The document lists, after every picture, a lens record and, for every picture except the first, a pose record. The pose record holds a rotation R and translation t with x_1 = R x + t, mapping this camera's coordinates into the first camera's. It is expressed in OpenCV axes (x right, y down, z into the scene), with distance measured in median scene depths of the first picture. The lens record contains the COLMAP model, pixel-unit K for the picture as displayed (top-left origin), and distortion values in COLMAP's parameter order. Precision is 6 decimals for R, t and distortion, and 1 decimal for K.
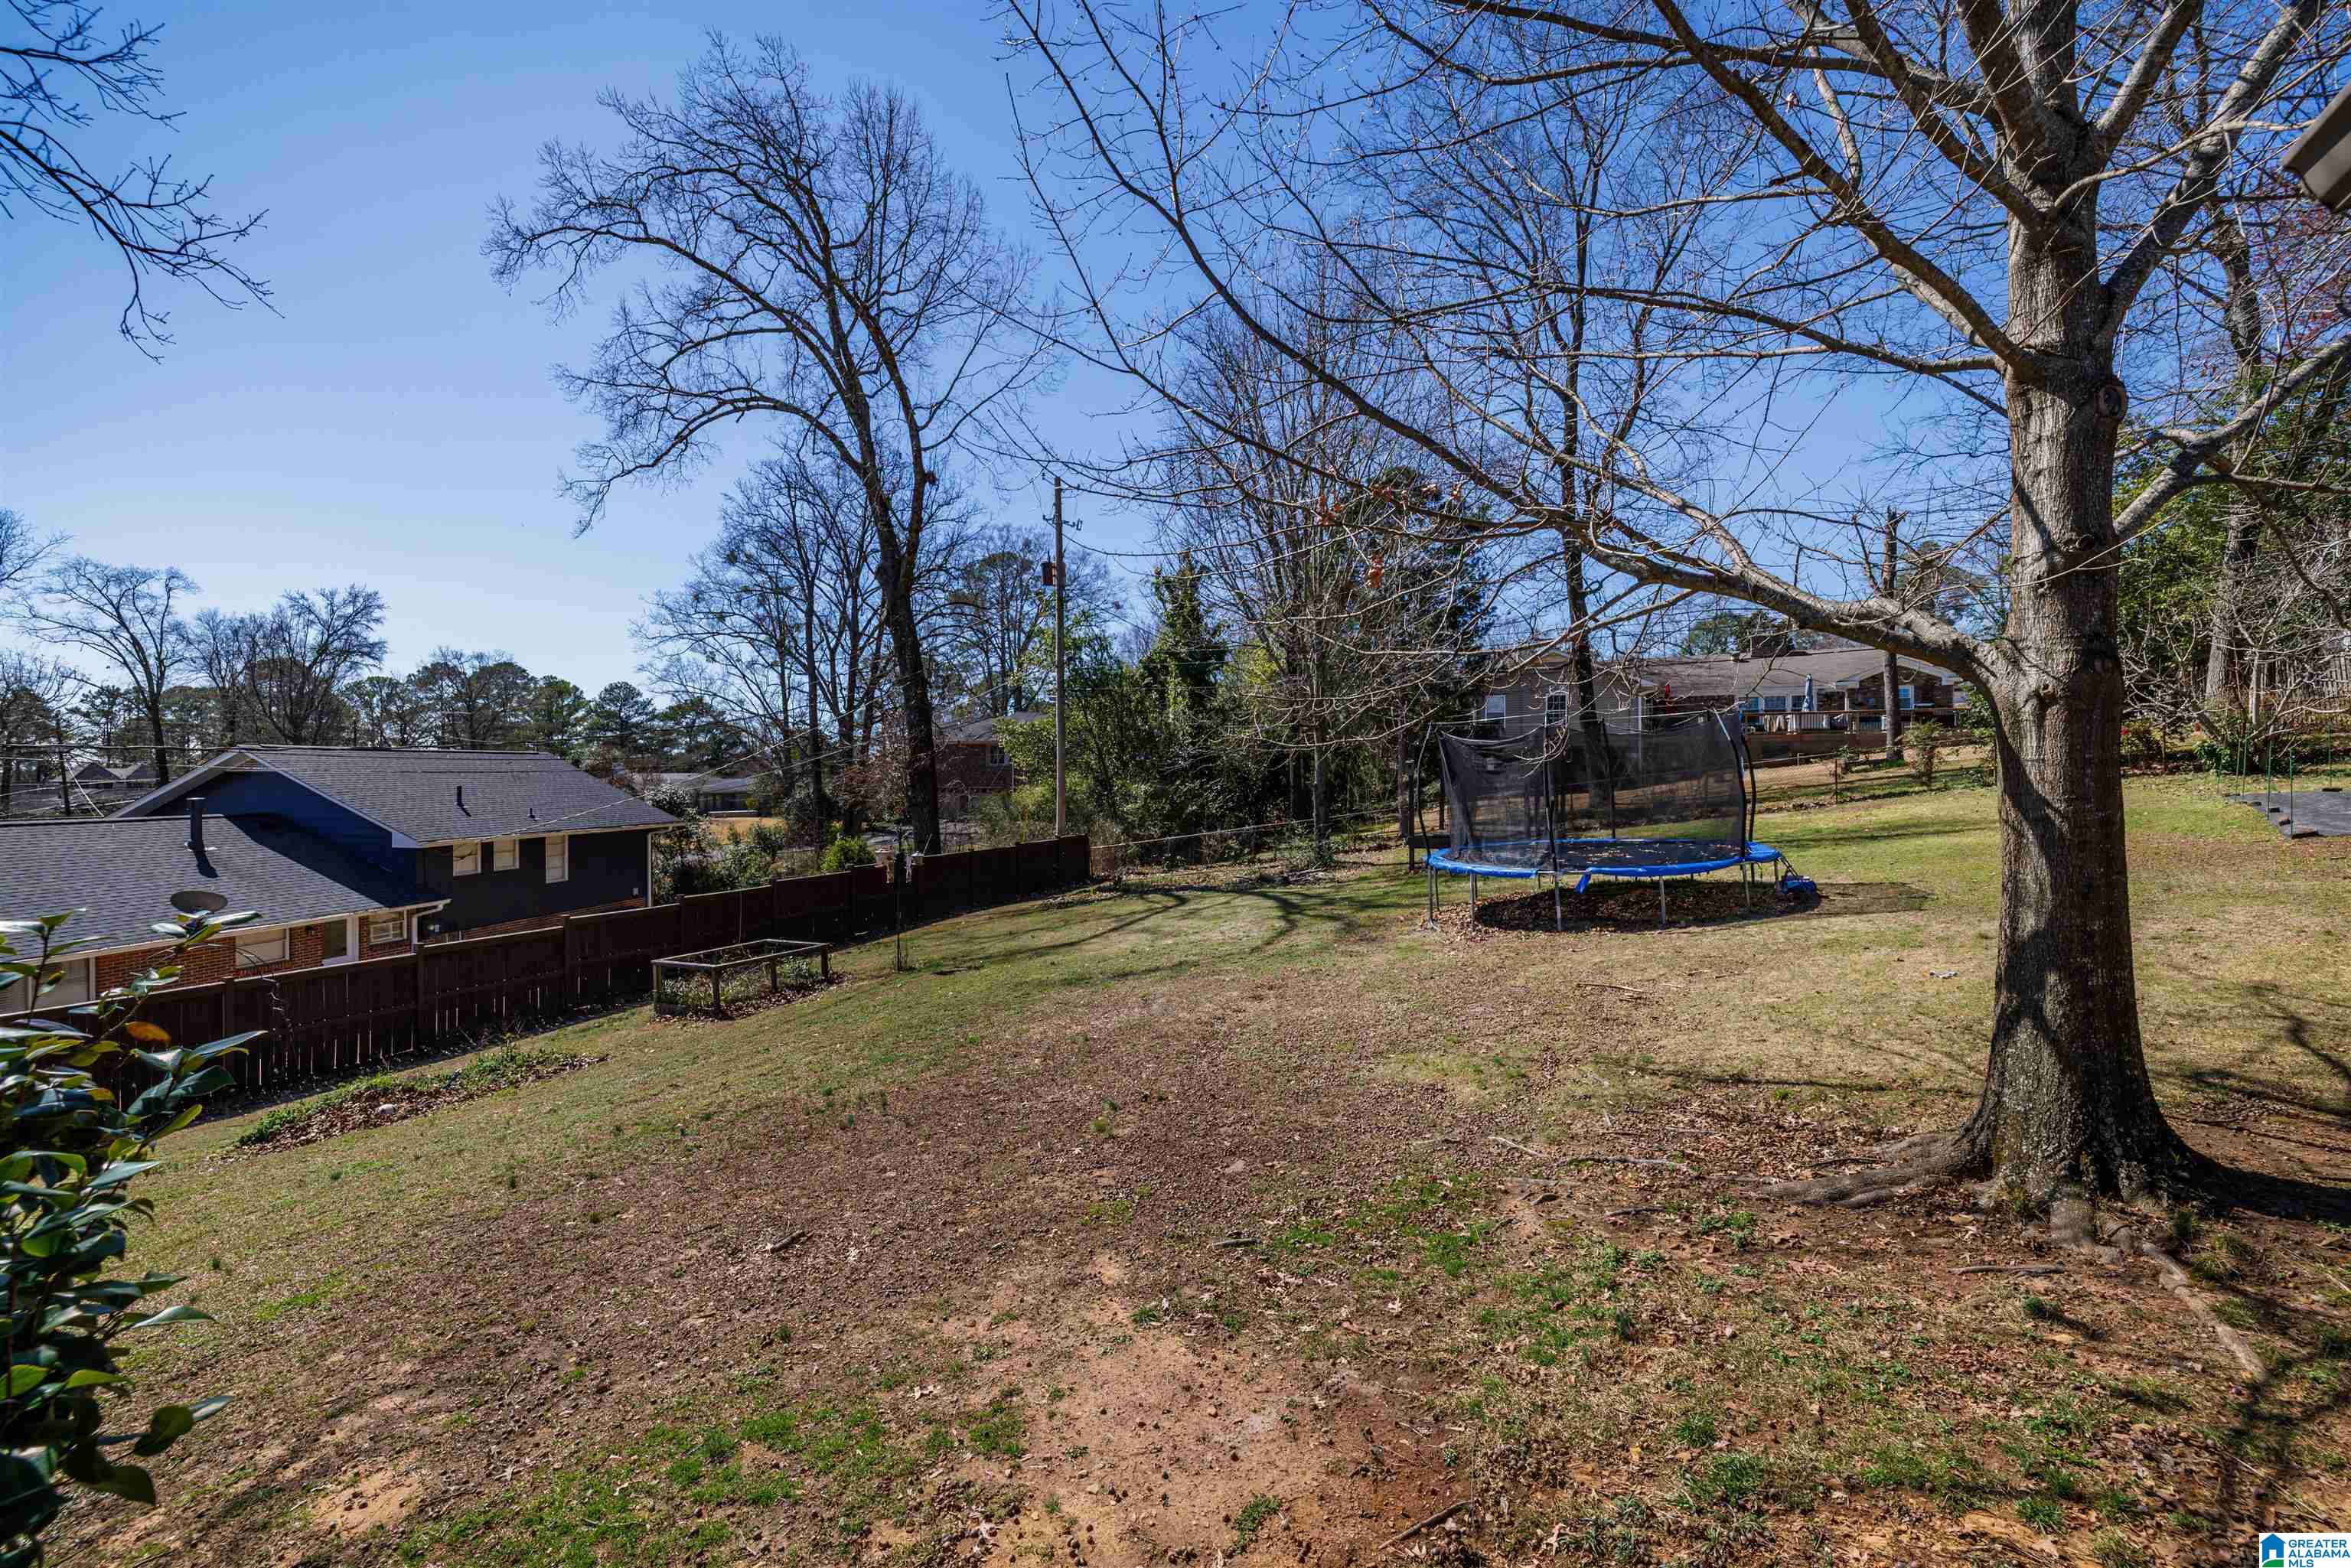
lens RADIAL K [[989.3, 0, 1175.5], [0, 989.3, 784.0], [0, 0, 1]] dist [0.000076, 0.000030]
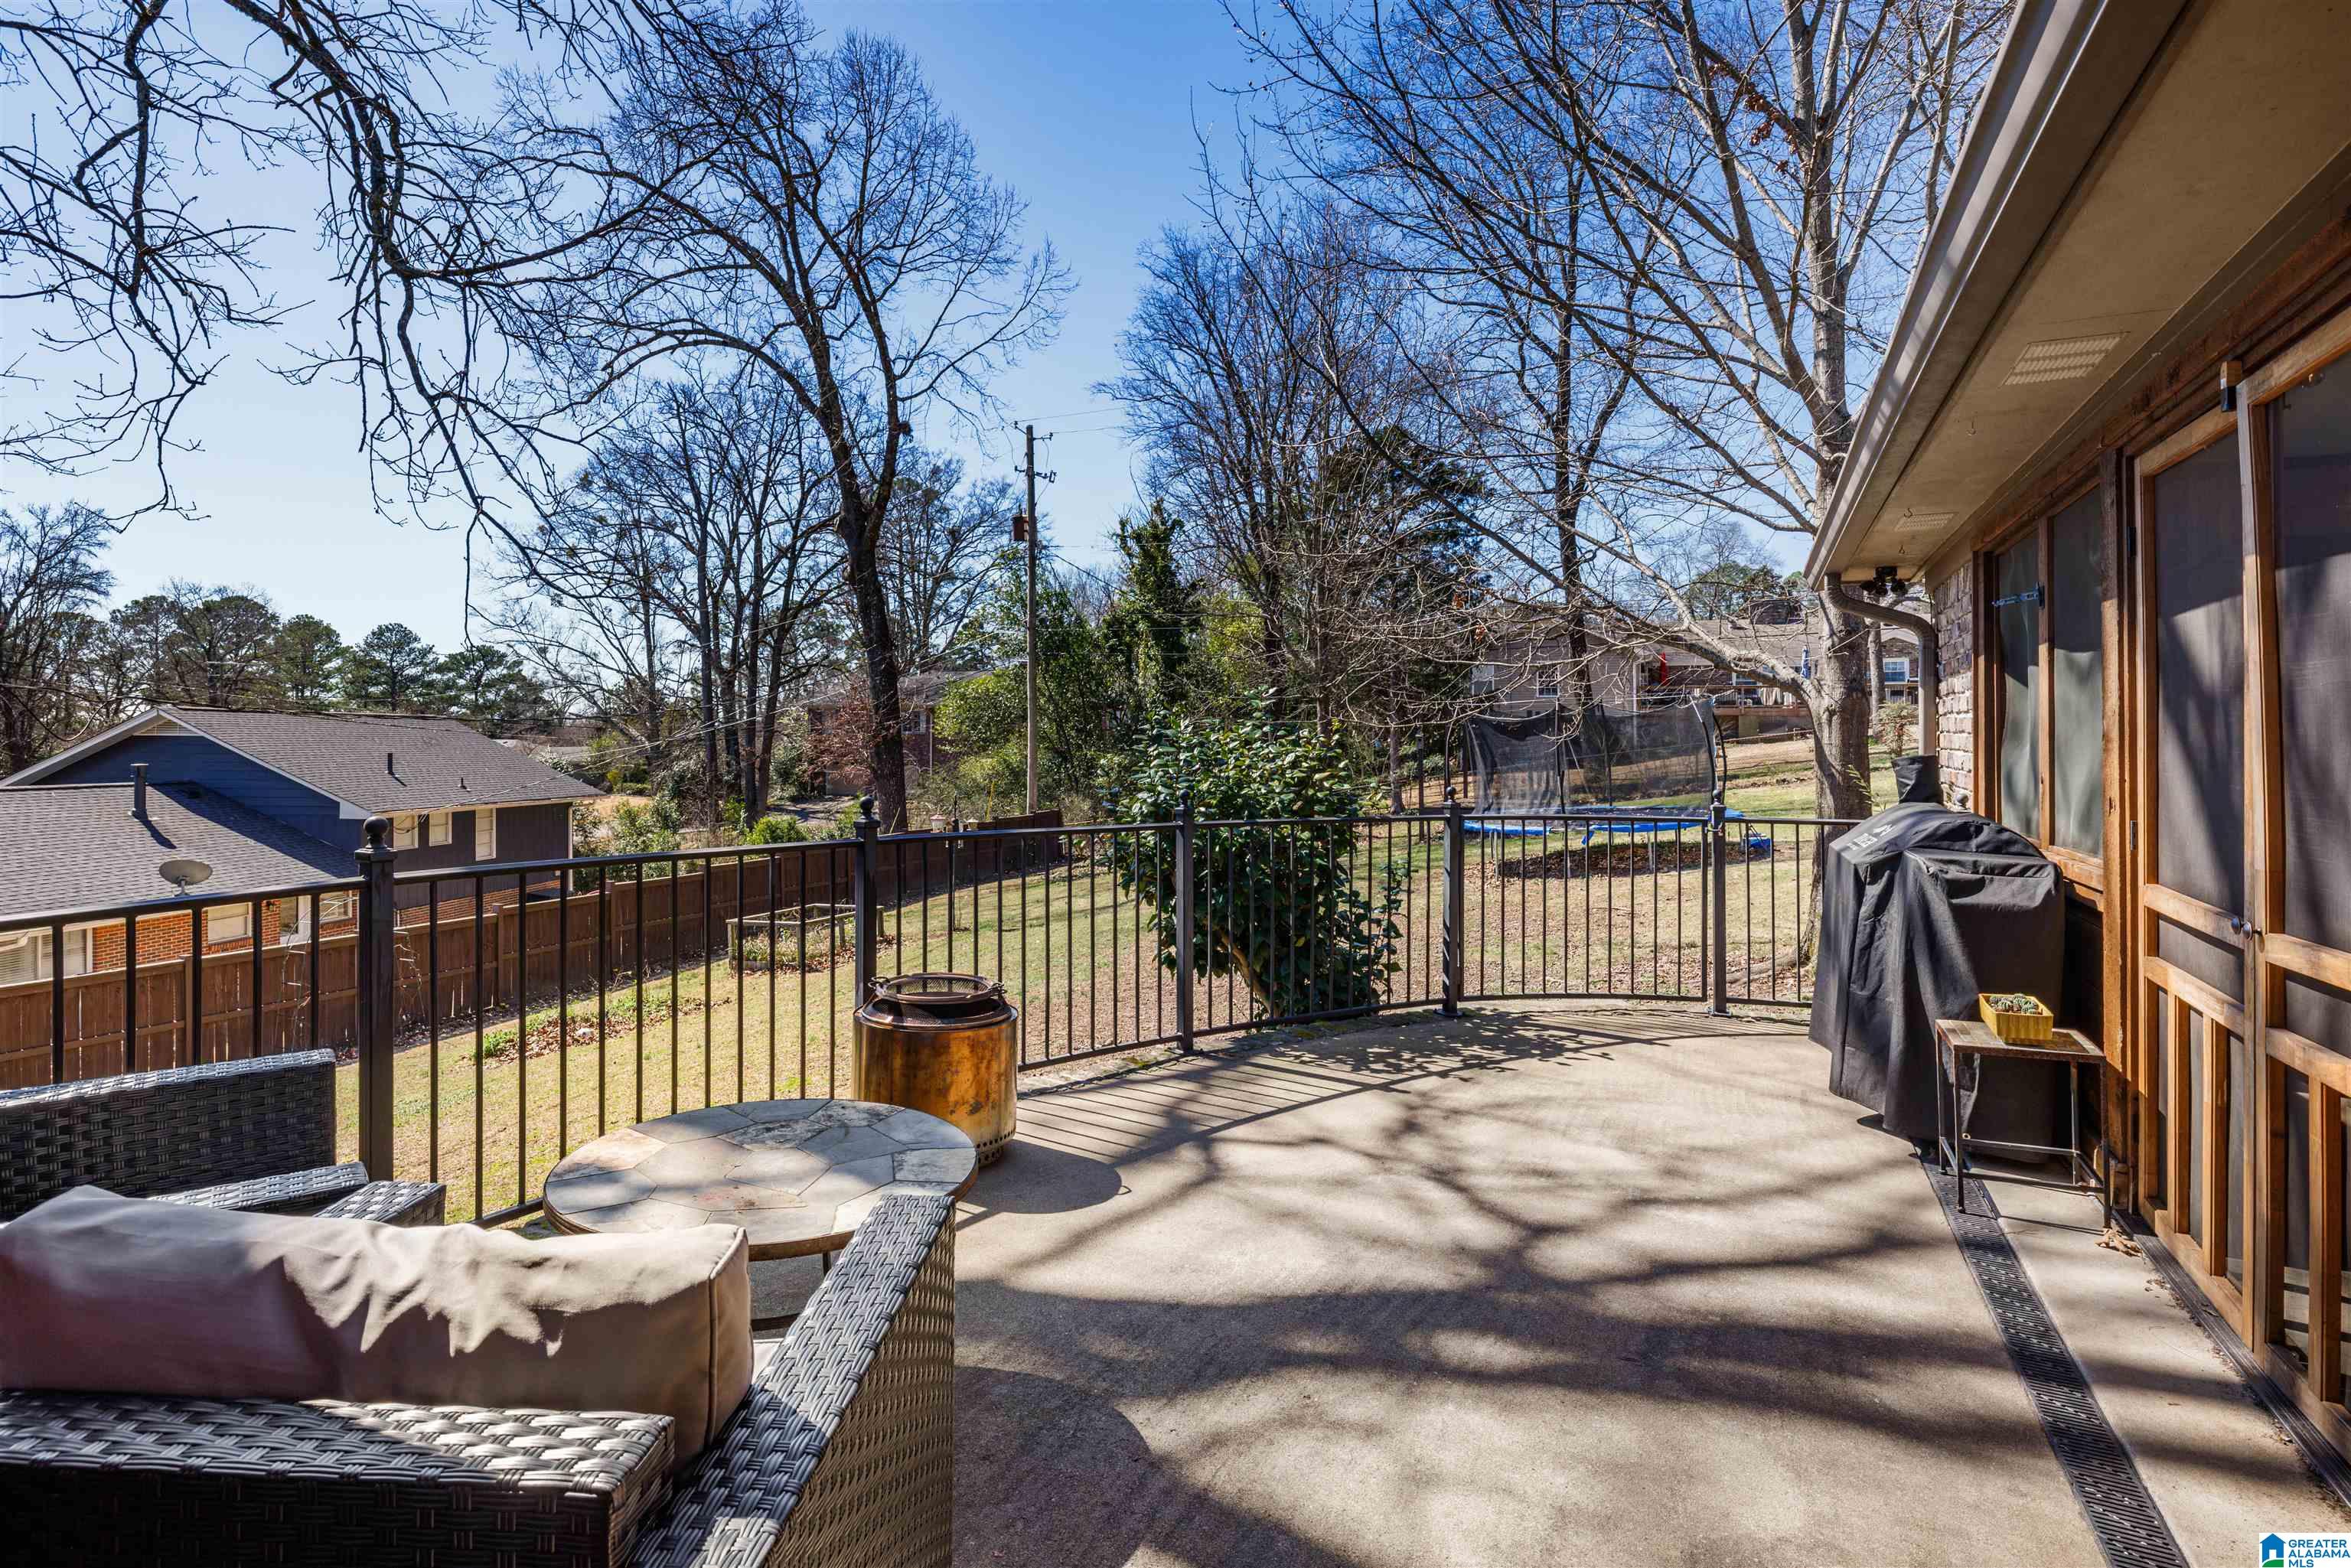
lens RADIAL K [[1236.7, 0, 1185.8], [0, 1236.7, 722.8], [0, 0, 1]] dist [-0.013864, 0.000634]
pose [[0.996112, 0.008615, 0.087678, -0.072615], [-0.006143, 0.999577, -0.028424, 0.001282], [-0.087886, 0.027775, 0.995743, -0.160595]]
